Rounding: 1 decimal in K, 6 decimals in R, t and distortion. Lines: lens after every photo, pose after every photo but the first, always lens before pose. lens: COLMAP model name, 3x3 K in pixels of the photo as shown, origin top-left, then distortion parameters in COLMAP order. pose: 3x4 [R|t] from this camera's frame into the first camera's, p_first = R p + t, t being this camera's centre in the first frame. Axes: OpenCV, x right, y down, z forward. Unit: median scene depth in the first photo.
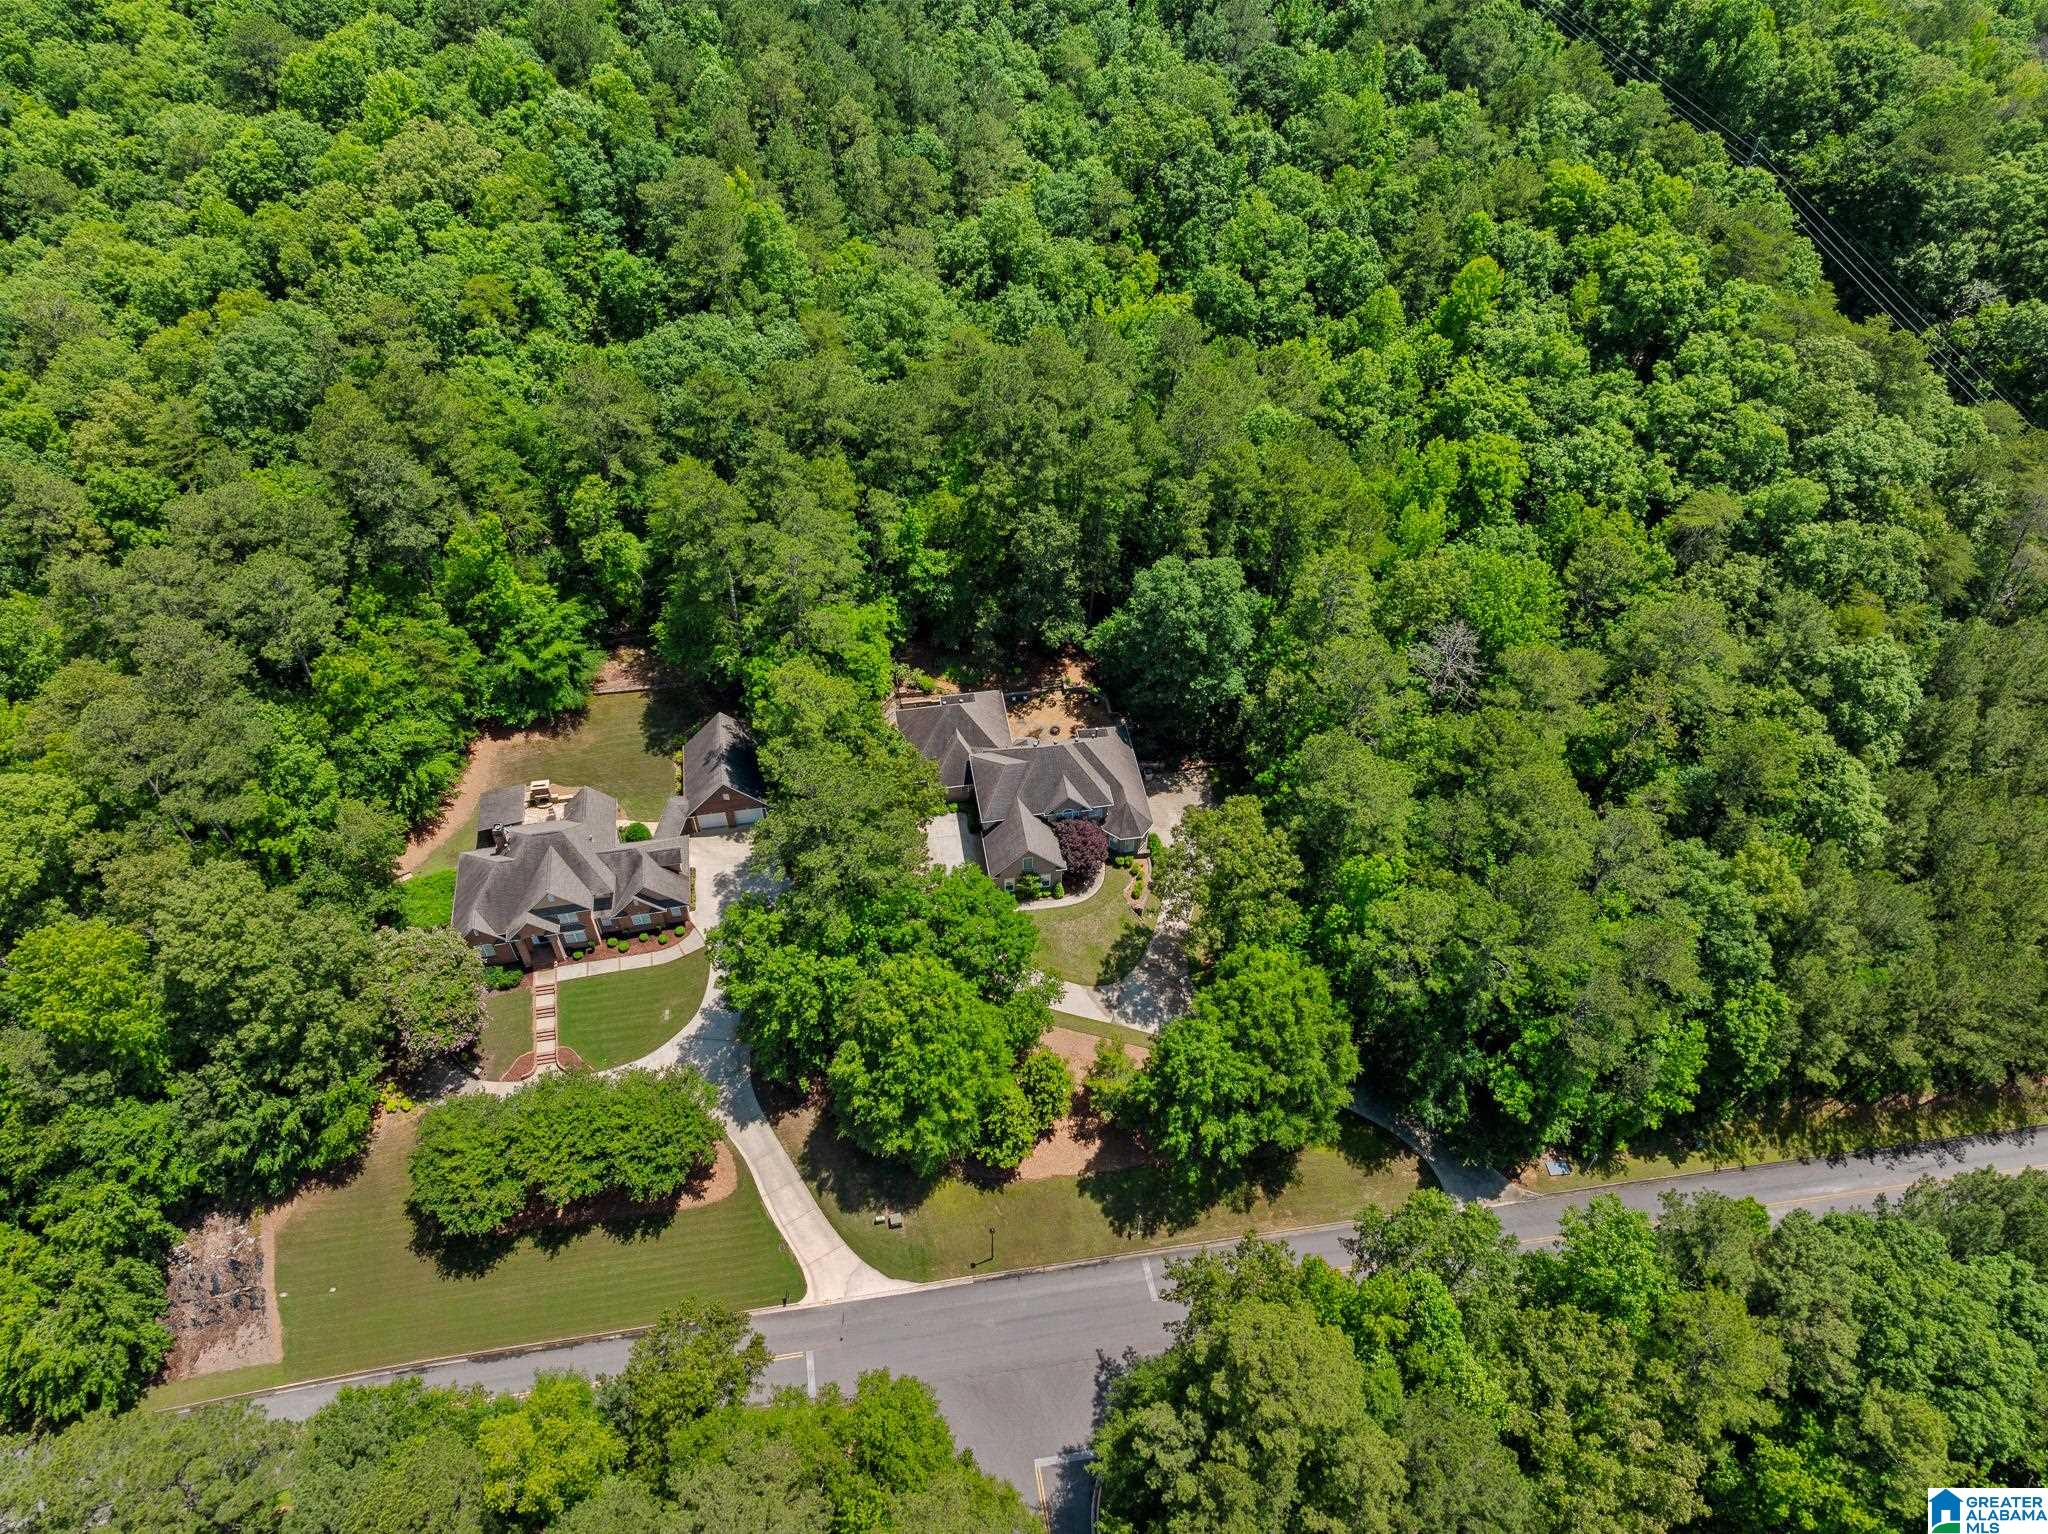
lens RADIAL K [[1448.2, 0, 1025.8], [0, 1448.2, 777.6], [0, 0, 1]] dist [-0.066602, 0.033099]
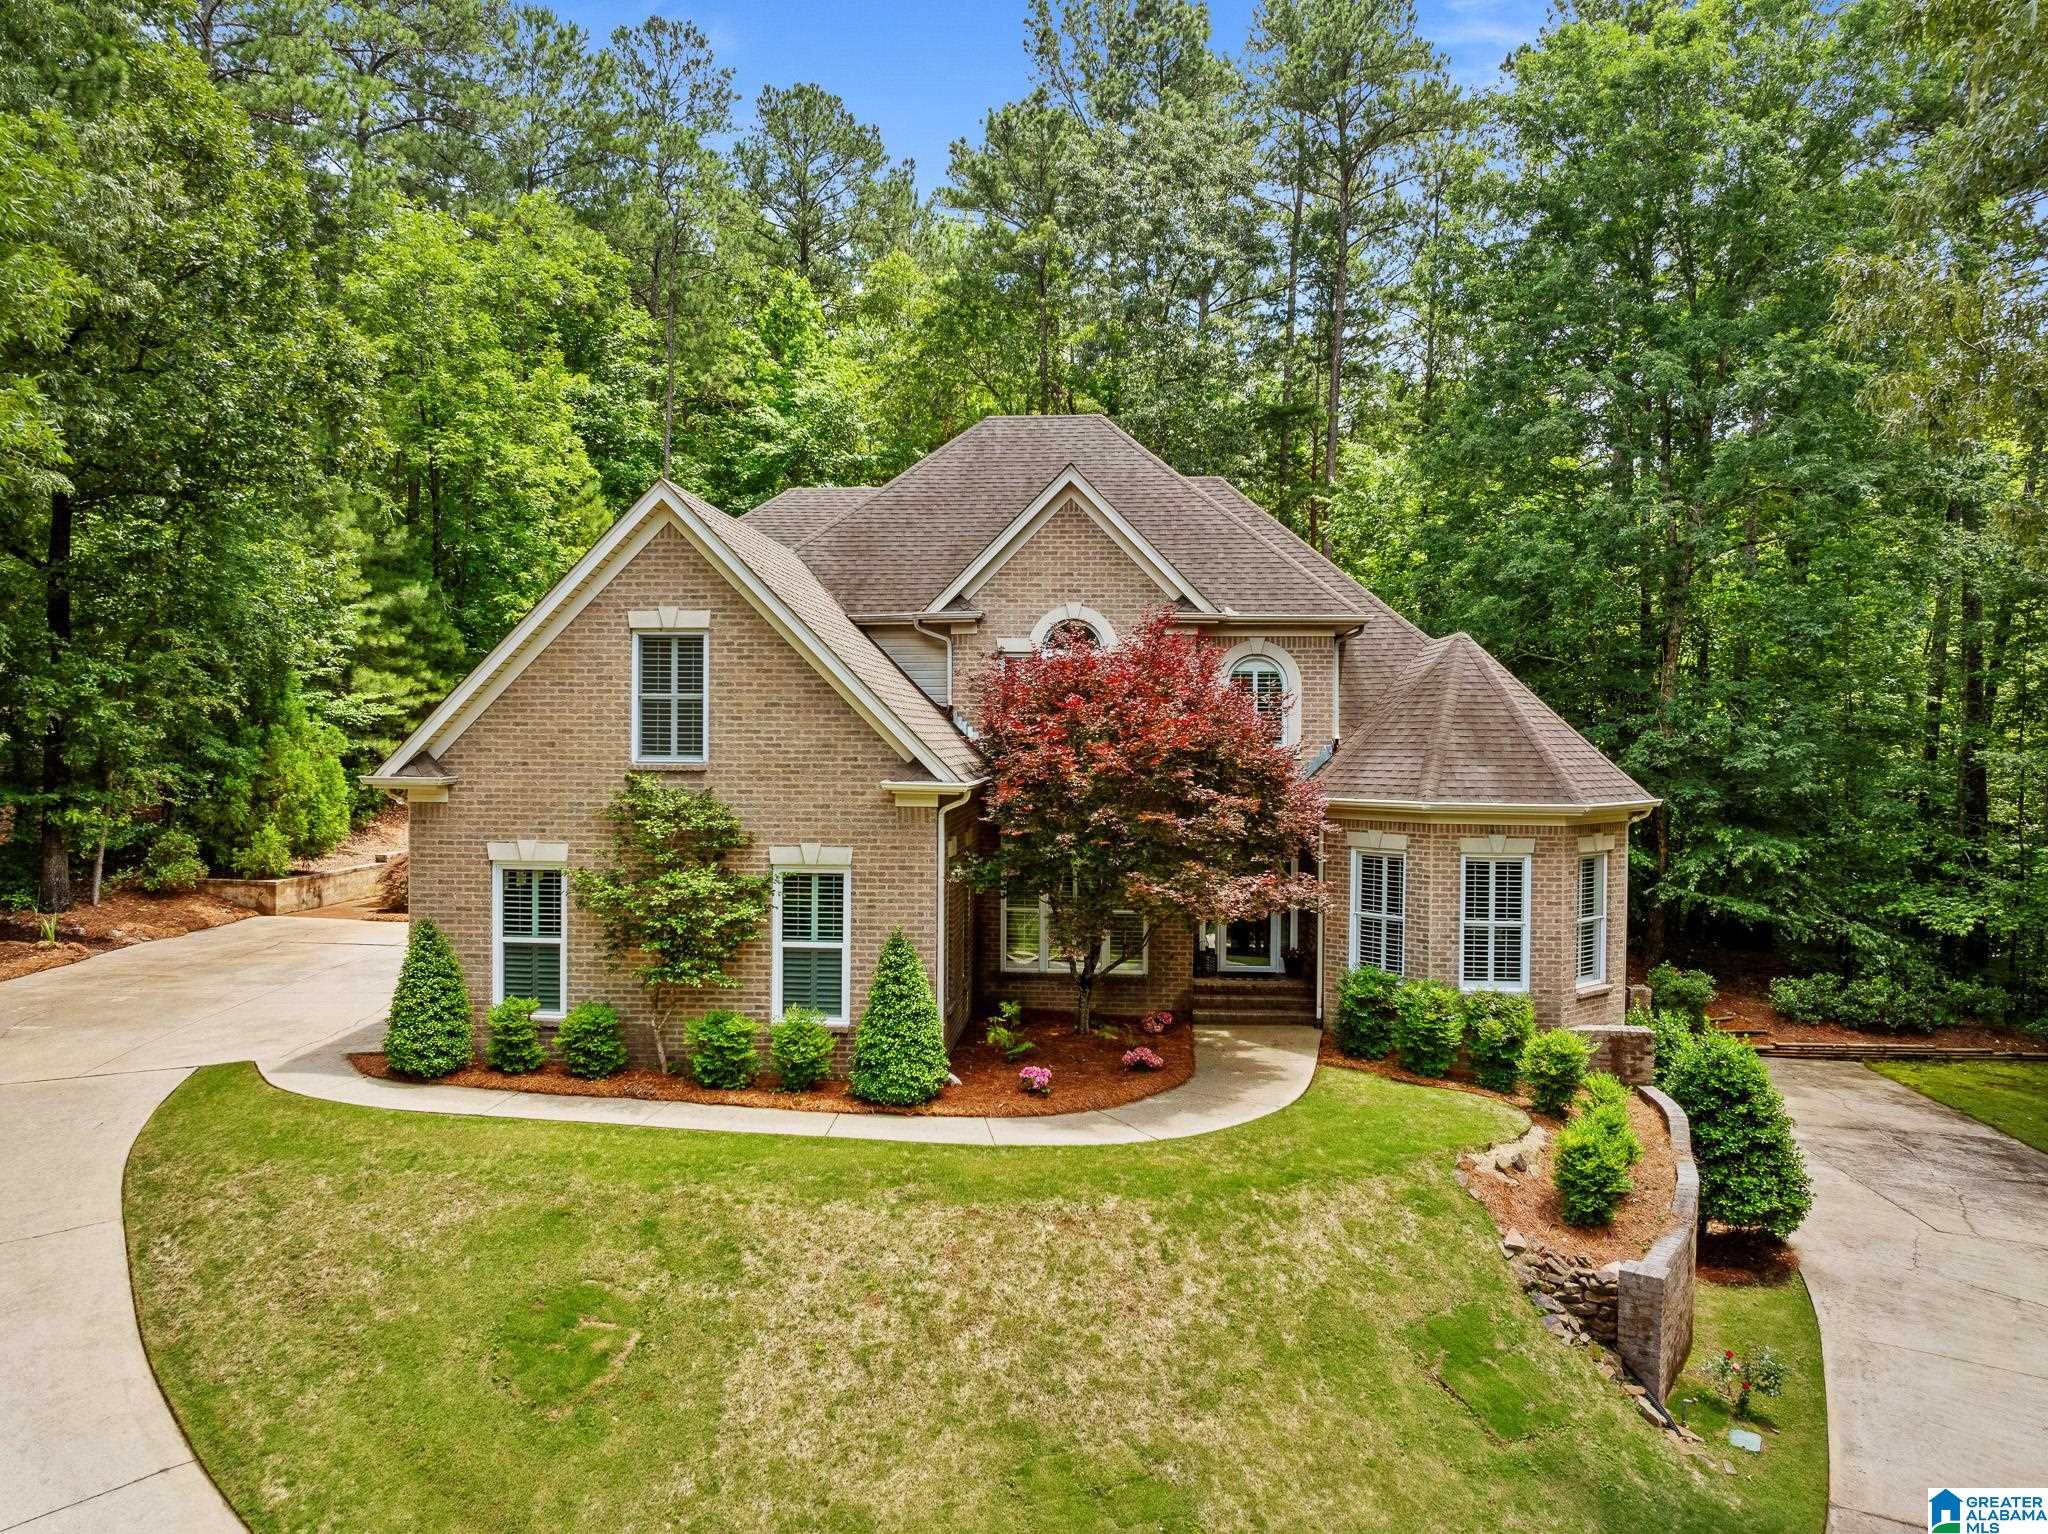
lens RADIAL K [[1448.2, 0, 1021.4], [0, 1448.2, 752.1], [0, 0, 1]] dist [-0.066602, 0.033099]
pose [[0.973773, 0.011890, -0.227212, 0.063355], [-0.175002, 0.677324, -0.714567, 0.155296], [0.145400, 0.735589, 0.661640, 0.965558]]
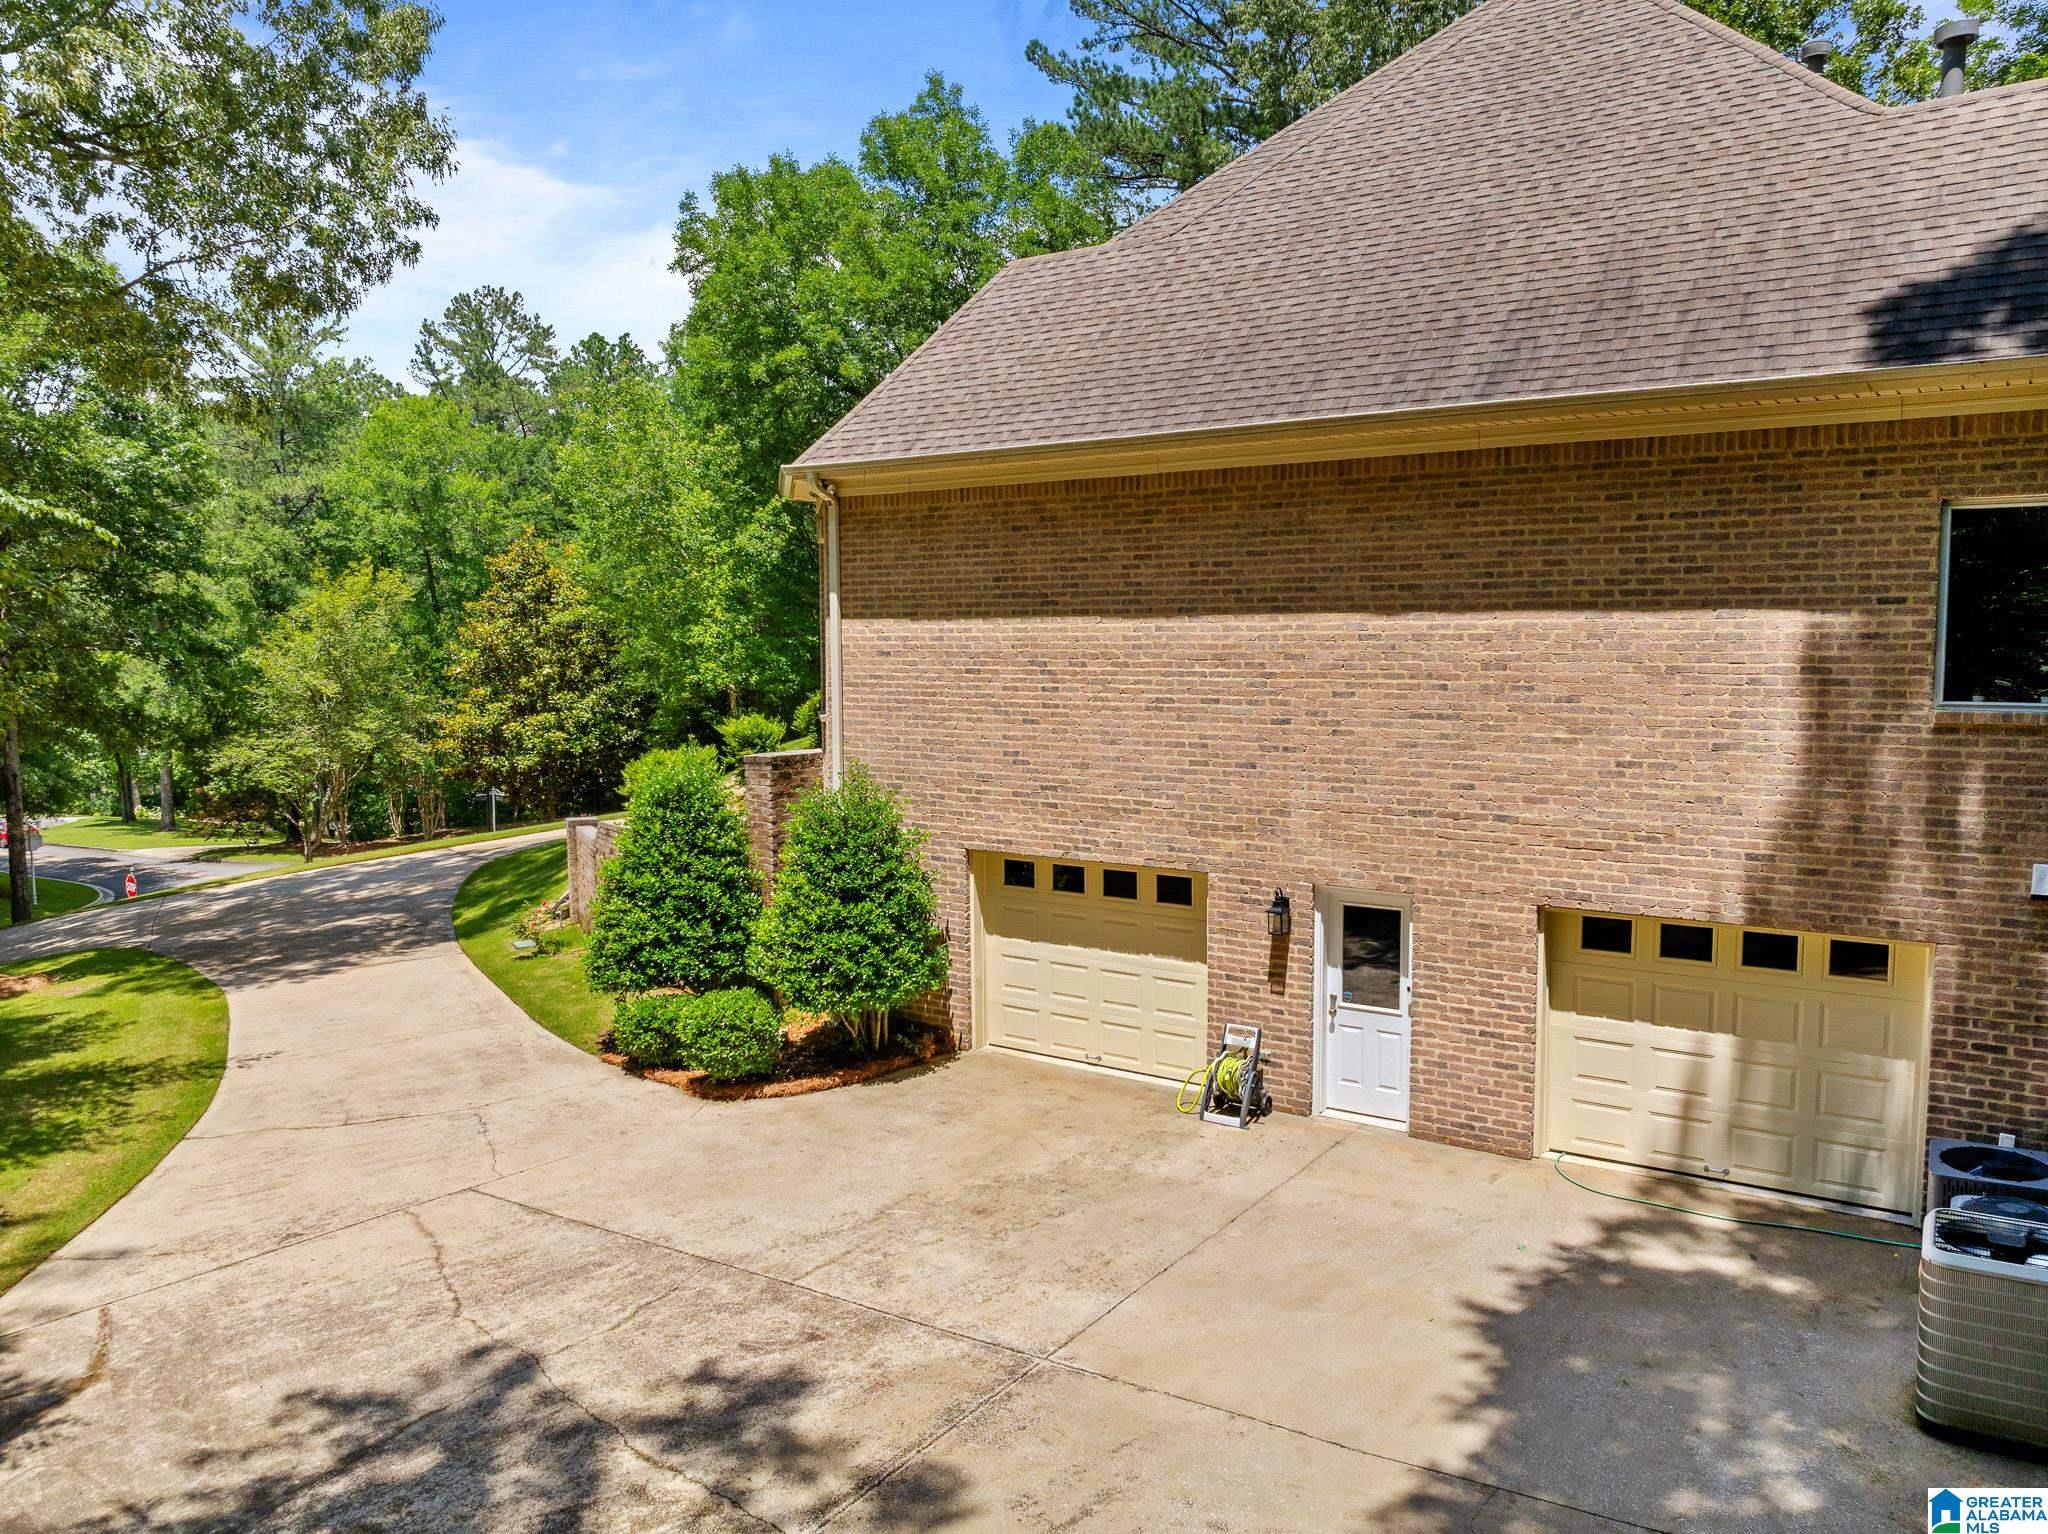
lens RADIAL K [[1448.2, 0, 1024.7], [0, 1448.2, 765.6], [0, 0, 1]] dist [-0.066602, 0.033099]
pose [[-0.690141, 0.066335, -0.720628, 0.168896], [-0.531851, 0.628796, 0.567231, -0.029091], [0.490755, 0.774736, -0.398677, 1.159568]]
